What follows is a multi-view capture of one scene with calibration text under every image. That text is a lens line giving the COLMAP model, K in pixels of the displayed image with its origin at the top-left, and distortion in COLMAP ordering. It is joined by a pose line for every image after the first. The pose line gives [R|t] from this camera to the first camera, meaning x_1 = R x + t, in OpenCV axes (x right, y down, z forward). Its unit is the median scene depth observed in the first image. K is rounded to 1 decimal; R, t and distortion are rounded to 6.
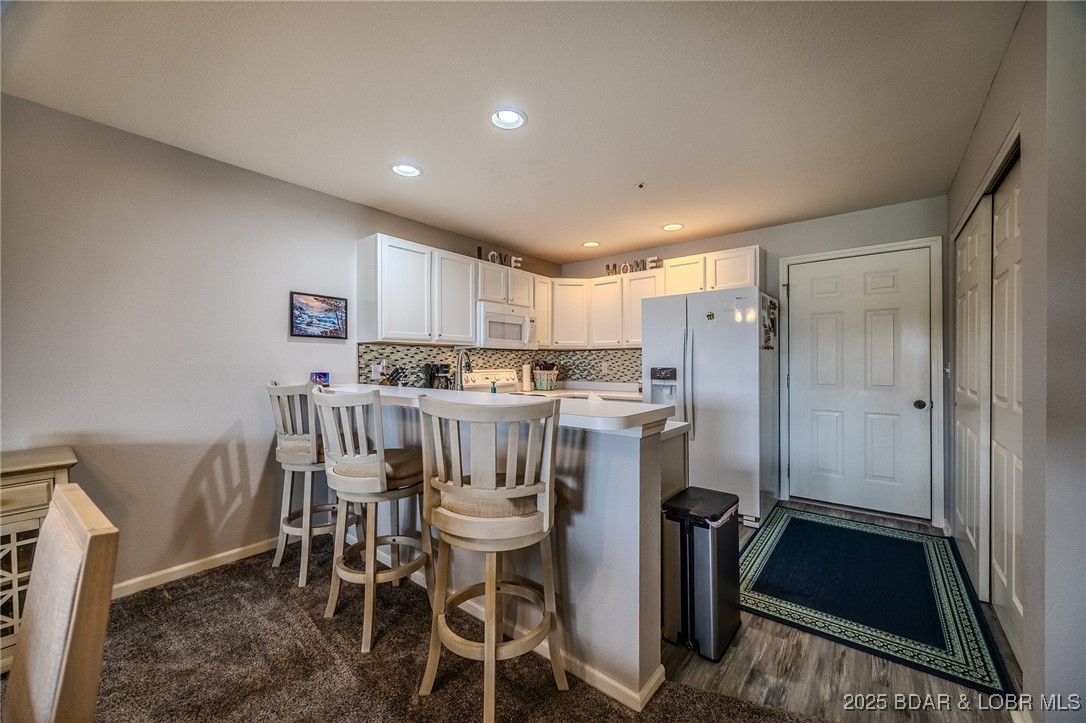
lens RADIAL K [[412.8, 0, 552.5], [0, 412.8, 365.2], [0, 0, 1]] dist [-0.001495, 0.000025]
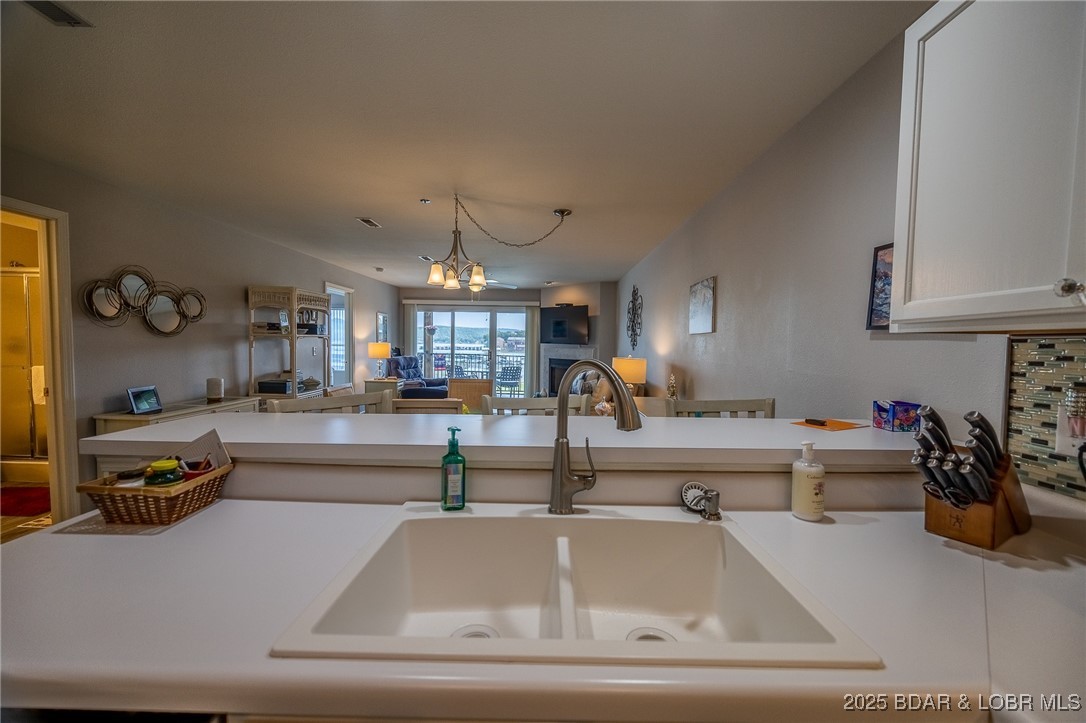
lens RADIAL K [[415.9, 0, 543.9], [0, 415.9, 363.5], [0, 0, 1]] dist [-0.001988, -0.000155]
pose [[-0.791203, 0.020095, -0.611223, 0.039183], [-0.018070, 0.998255, 0.056210, -0.034793], [0.611287, 0.055518, -0.789459, 0.839904]]
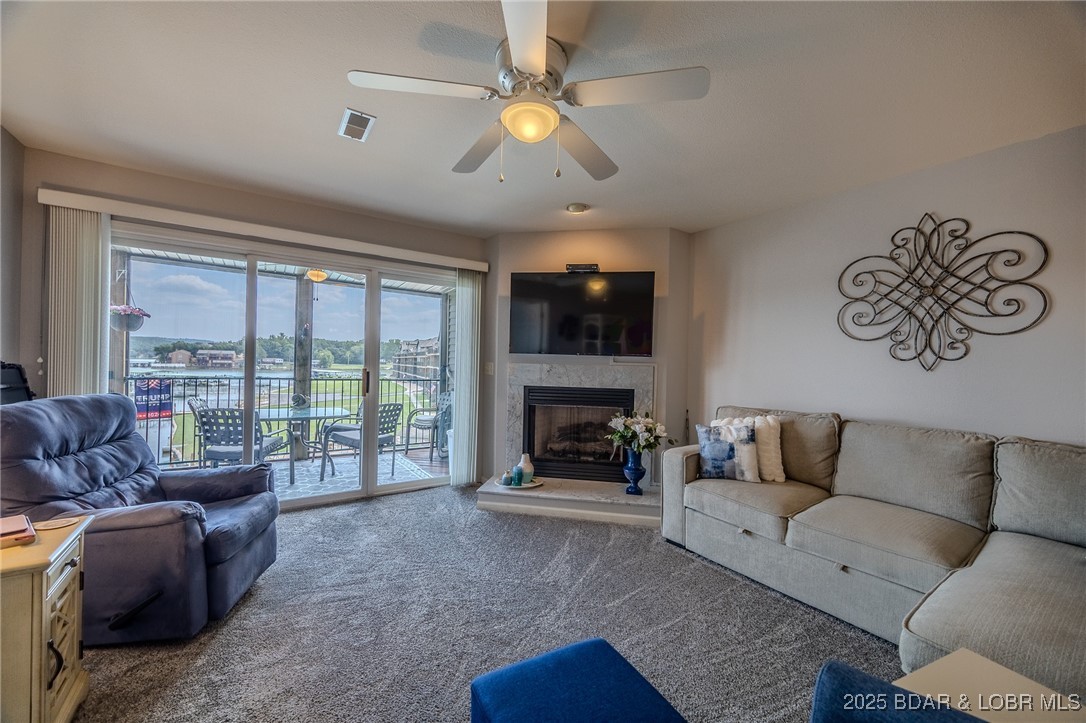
lens RADIAL K [[415.9, 0, 543.9], [0, 415.9, 363.5], [0, 0, 1]] dist [-0.001988, -0.000155]
pose [[-0.295642, -0.004760, -0.955287, -0.378548], [-0.026345, 0.999648, 0.003172, 0.000717], [0.954935, 0.026105, -0.295663, -0.538162]]
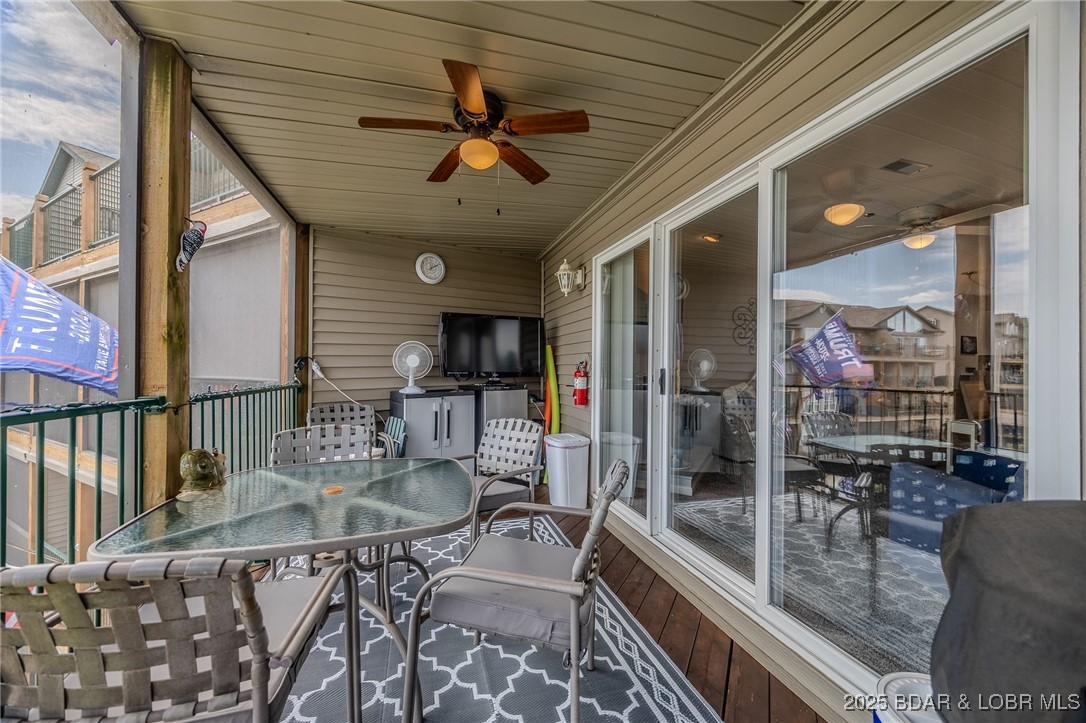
lens RADIAL K [[415.9, 0, 543.9], [0, 415.9, 363.5], [0, 0, 1]] dist [-0.001988, -0.000155]
pose [[0.823109, 0.007355, -0.567836, -0.937221], [-0.014435, 0.999864, -0.007973, 0.038125], [0.567701, 0.014759, 0.823103, -1.869033]]
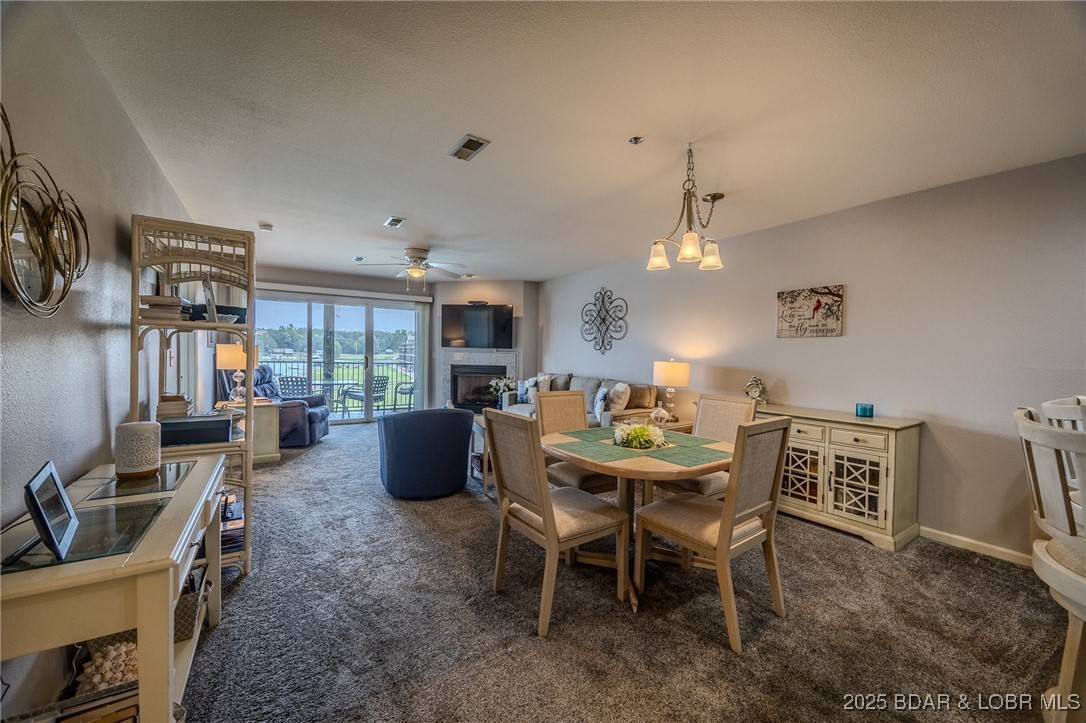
lens RADIAL K [[415.9, 0, 543.9], [0, 415.9, 363.5], [0, 0, 1]] dist [-0.001988, -0.000155]
pose [[-0.311199, 0.021467, -0.950102, 0.315094], [-0.021863, 0.999319, 0.029740, -0.009332], [0.950093, 0.030027, -0.310517, 0.093822]]
